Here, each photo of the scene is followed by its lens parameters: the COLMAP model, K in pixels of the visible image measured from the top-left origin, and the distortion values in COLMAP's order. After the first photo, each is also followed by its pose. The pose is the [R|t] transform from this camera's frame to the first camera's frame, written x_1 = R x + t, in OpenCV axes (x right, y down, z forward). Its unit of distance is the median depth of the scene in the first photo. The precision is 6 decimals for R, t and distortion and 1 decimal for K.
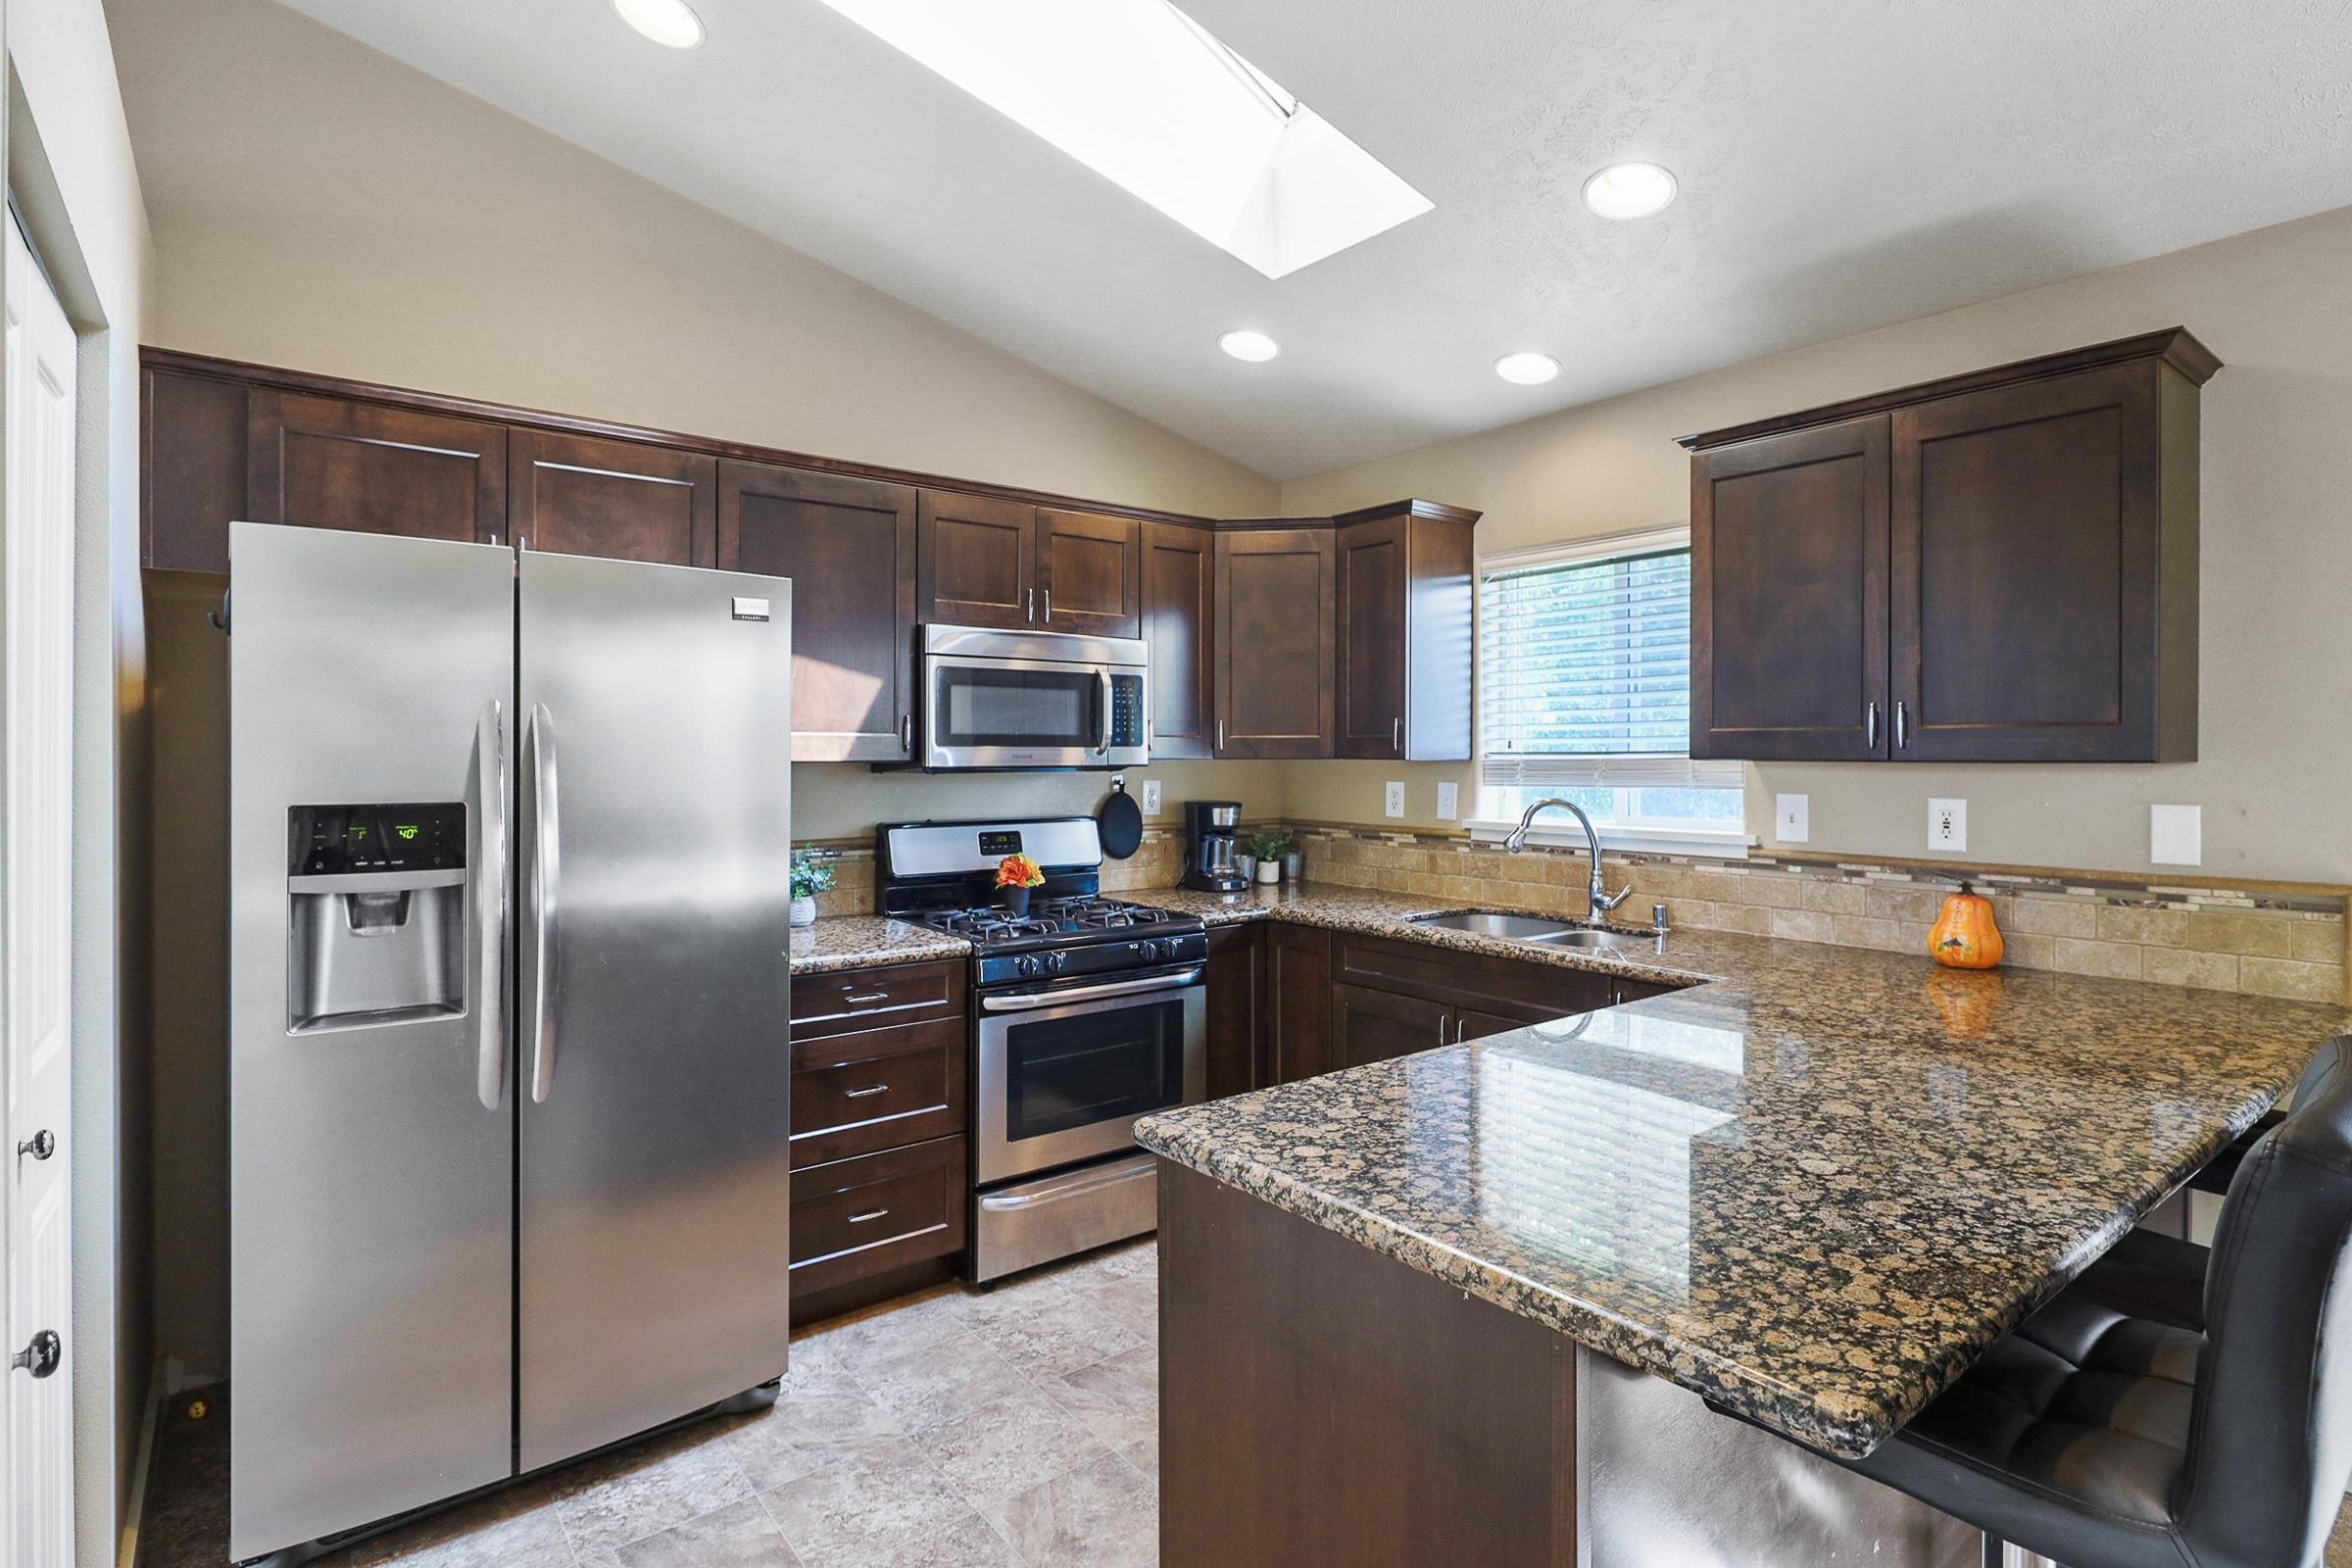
lens RADIAL K [[1196.8, 0, 1180.9], [0, 1196.8, 762.6], [0, 0, 1]] dist [0.001886, 0.000286]
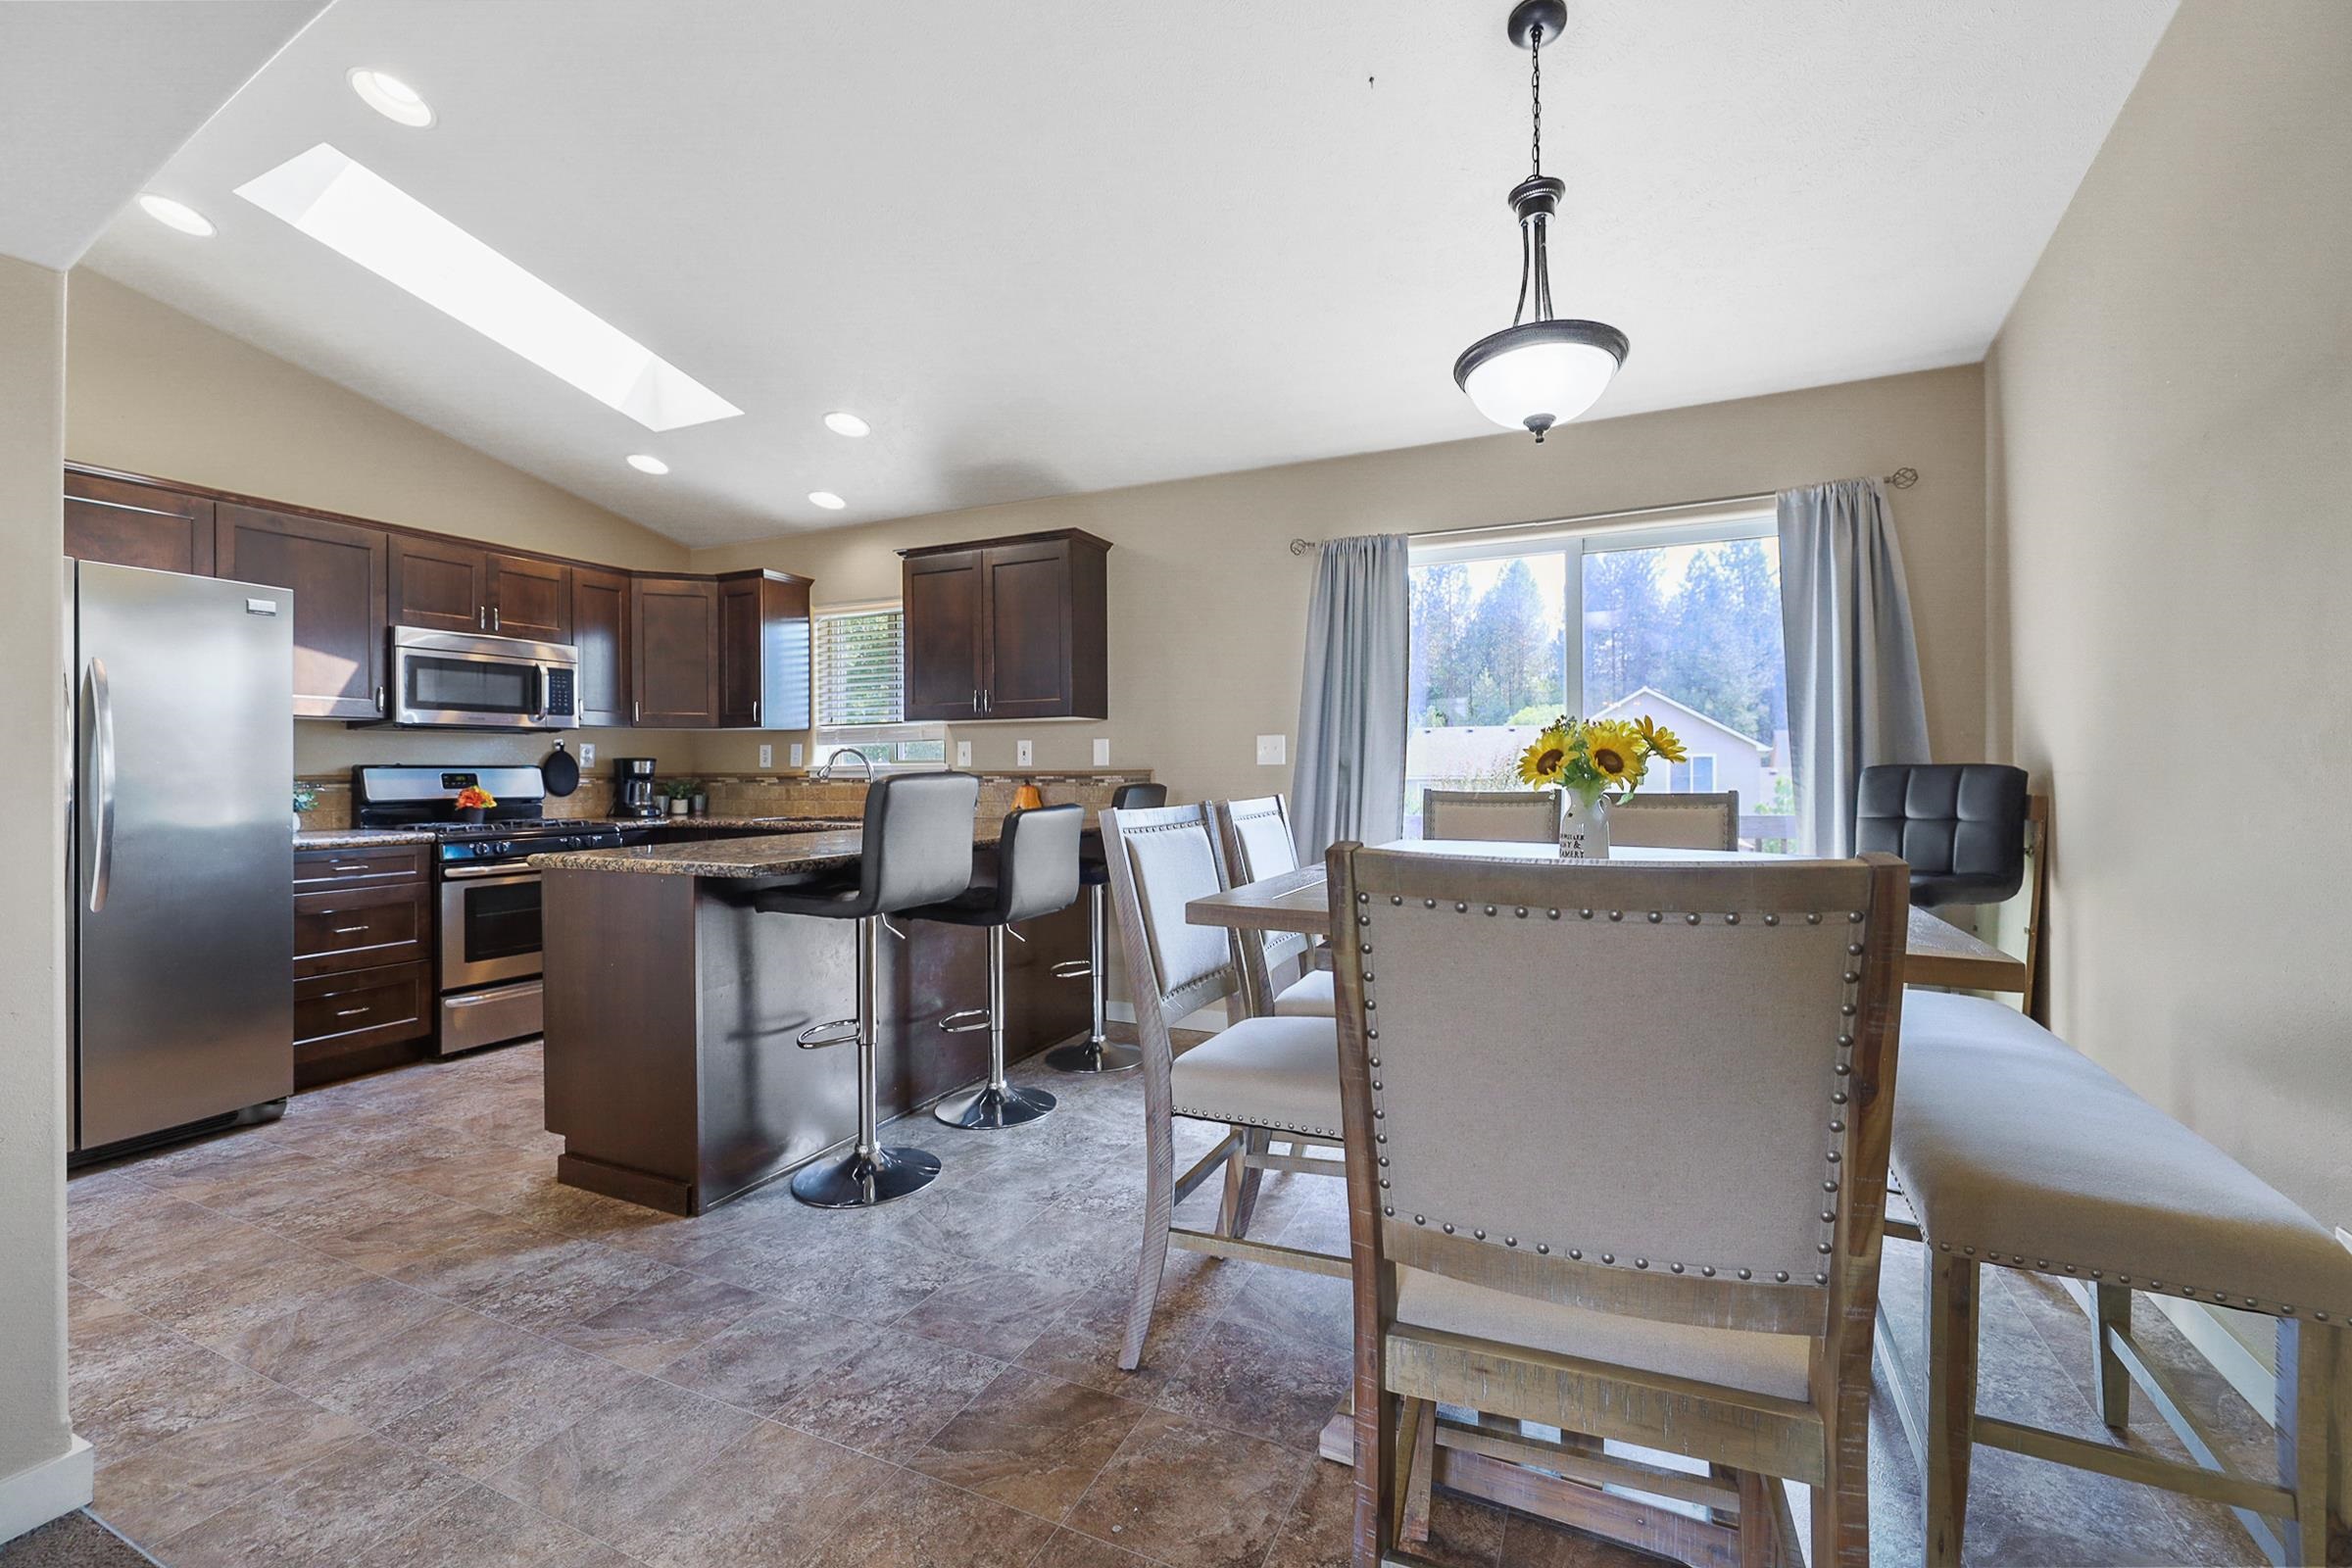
lens RADIAL K [[1007.5, 0, 1198.1], [0, 1007.5, 777.0], [0, 0, 1]] dist [0.000102, 0.000022]
pose [[0.890519, -0.007768, 0.454880, 0.100364], [0.009358, 0.999955, -0.001245, 0.080141], [-0.454851, 0.005366, 0.890552, -0.548488]]
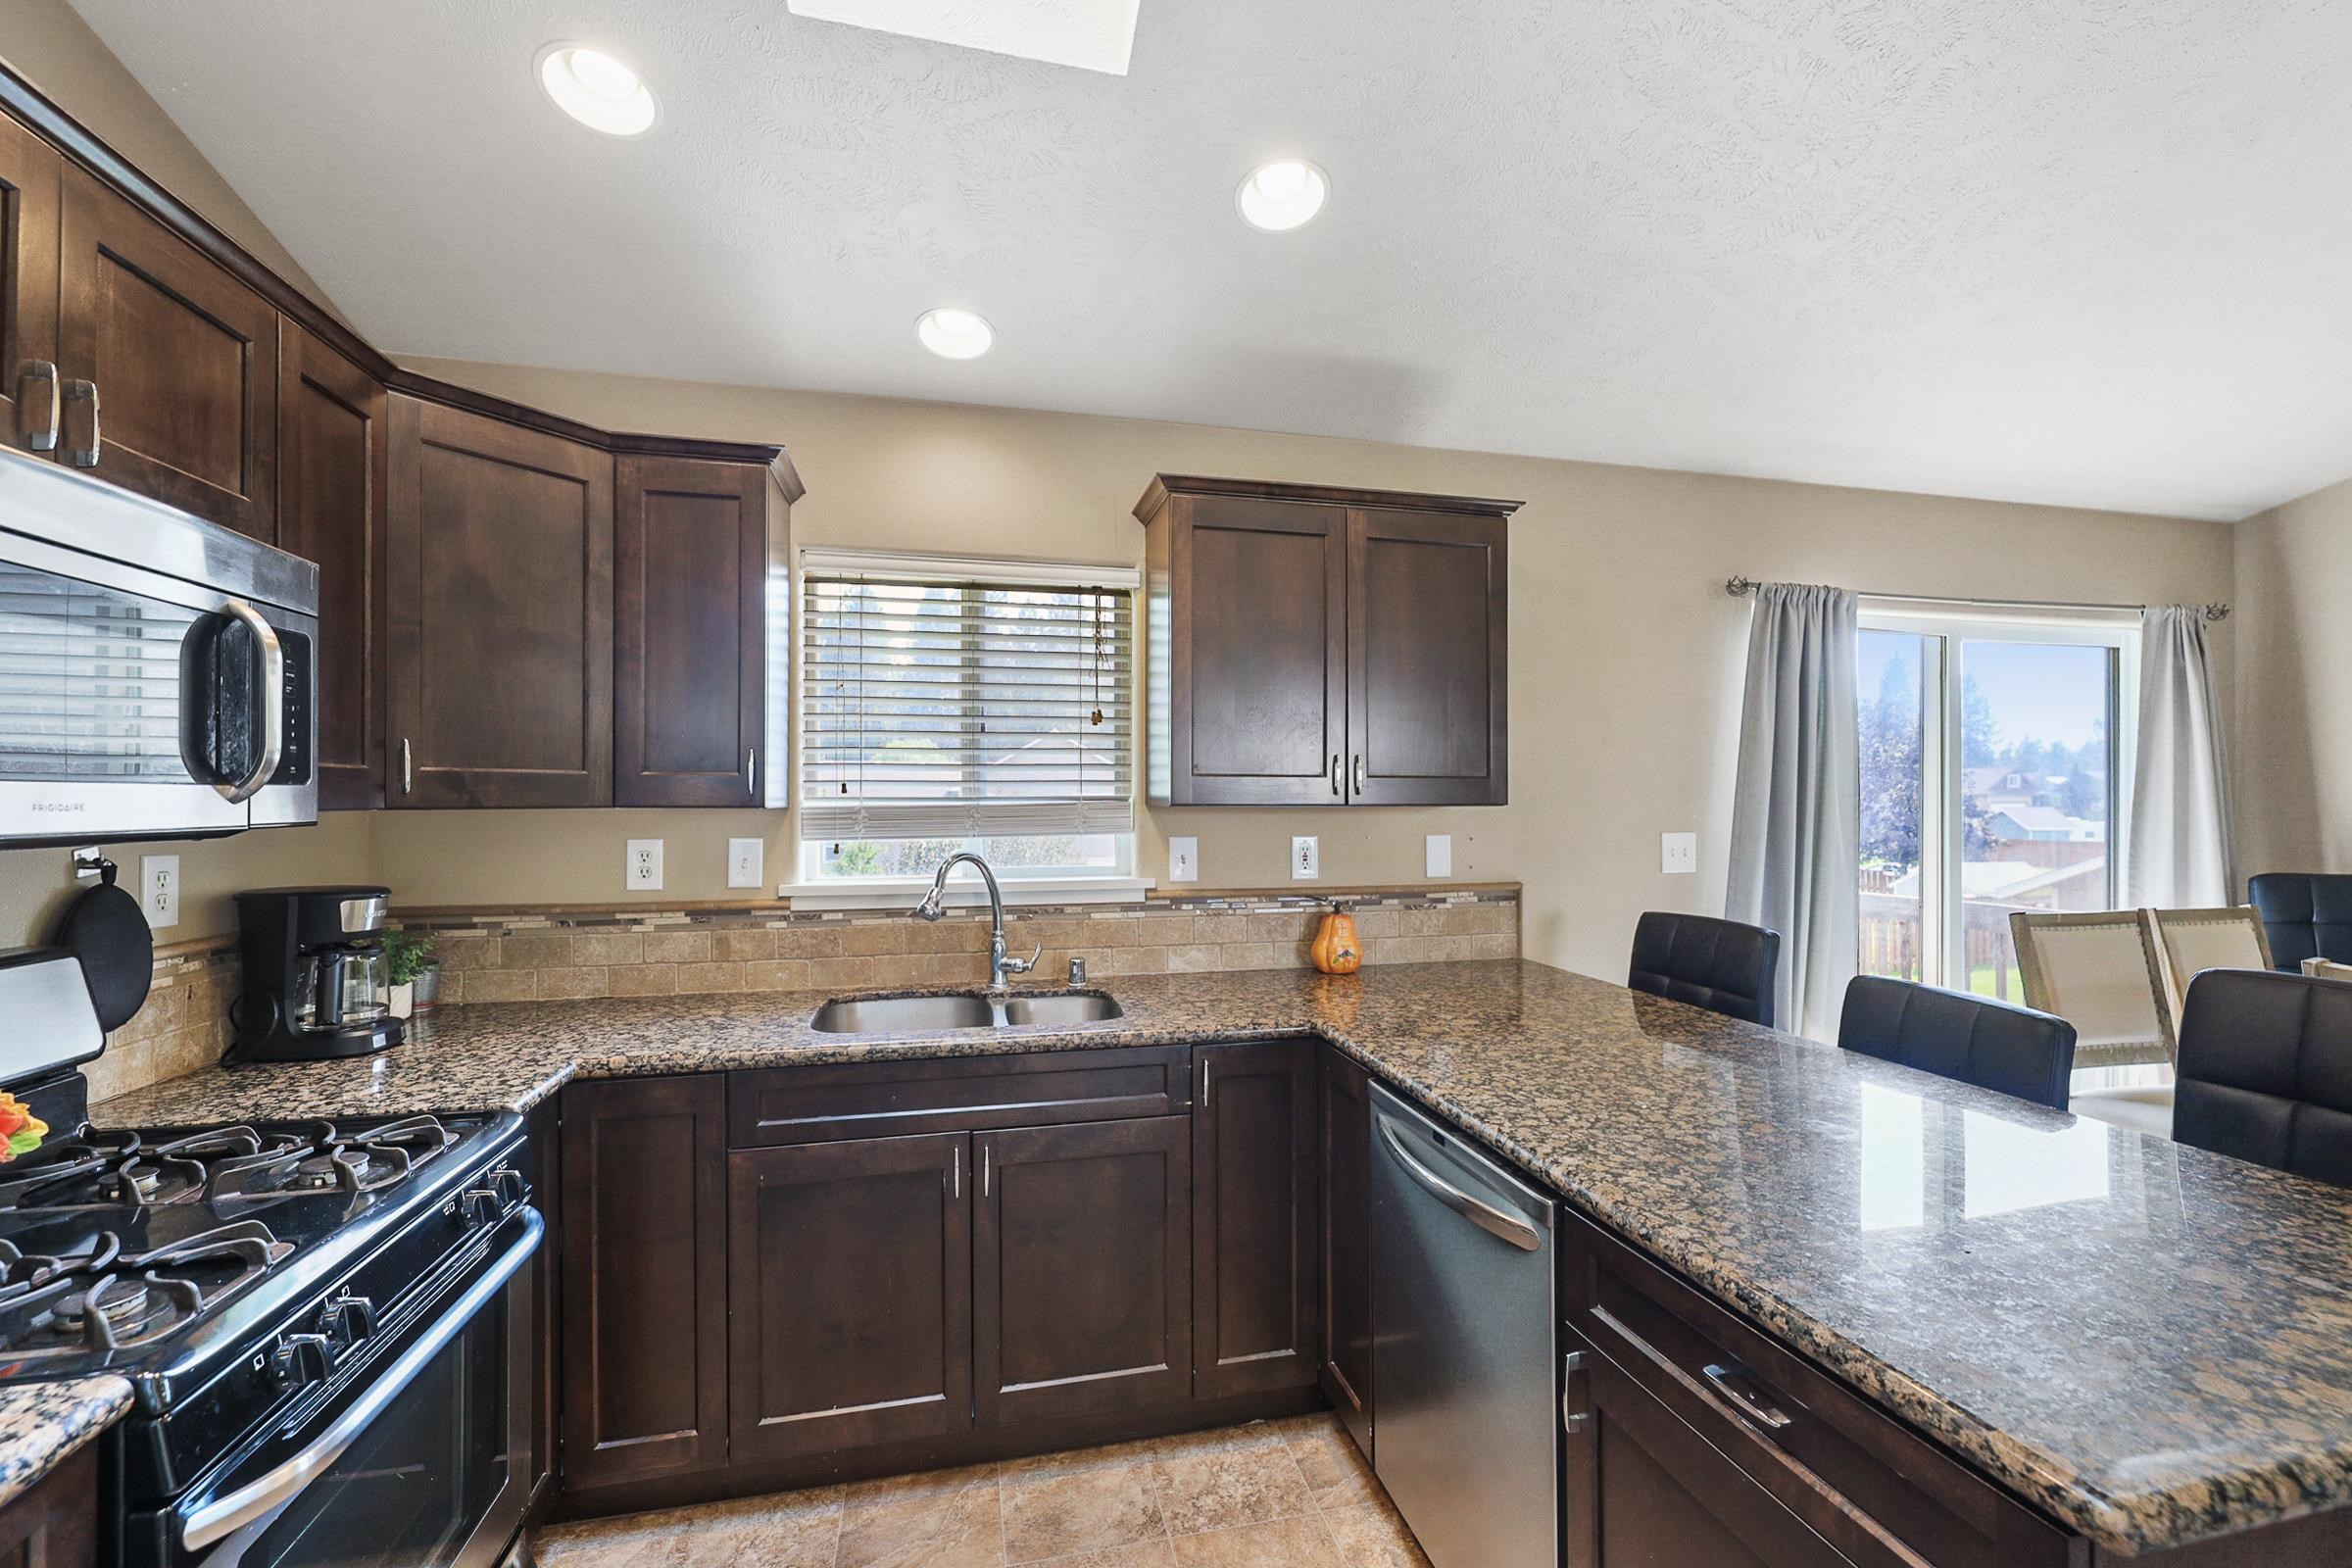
lens RADIAL K [[1007.5, 0, 1186.5], [0, 1007.5, 804.9], [0, 0, 1]] dist [0.000102, 0.000022]
pose [[0.403463, -0.003886, 0.914988, -0.285224], [0.007218, 0.999973, 0.001065, -0.003307], [-0.914967, 0.006174, 0.403481, 0.575667]]
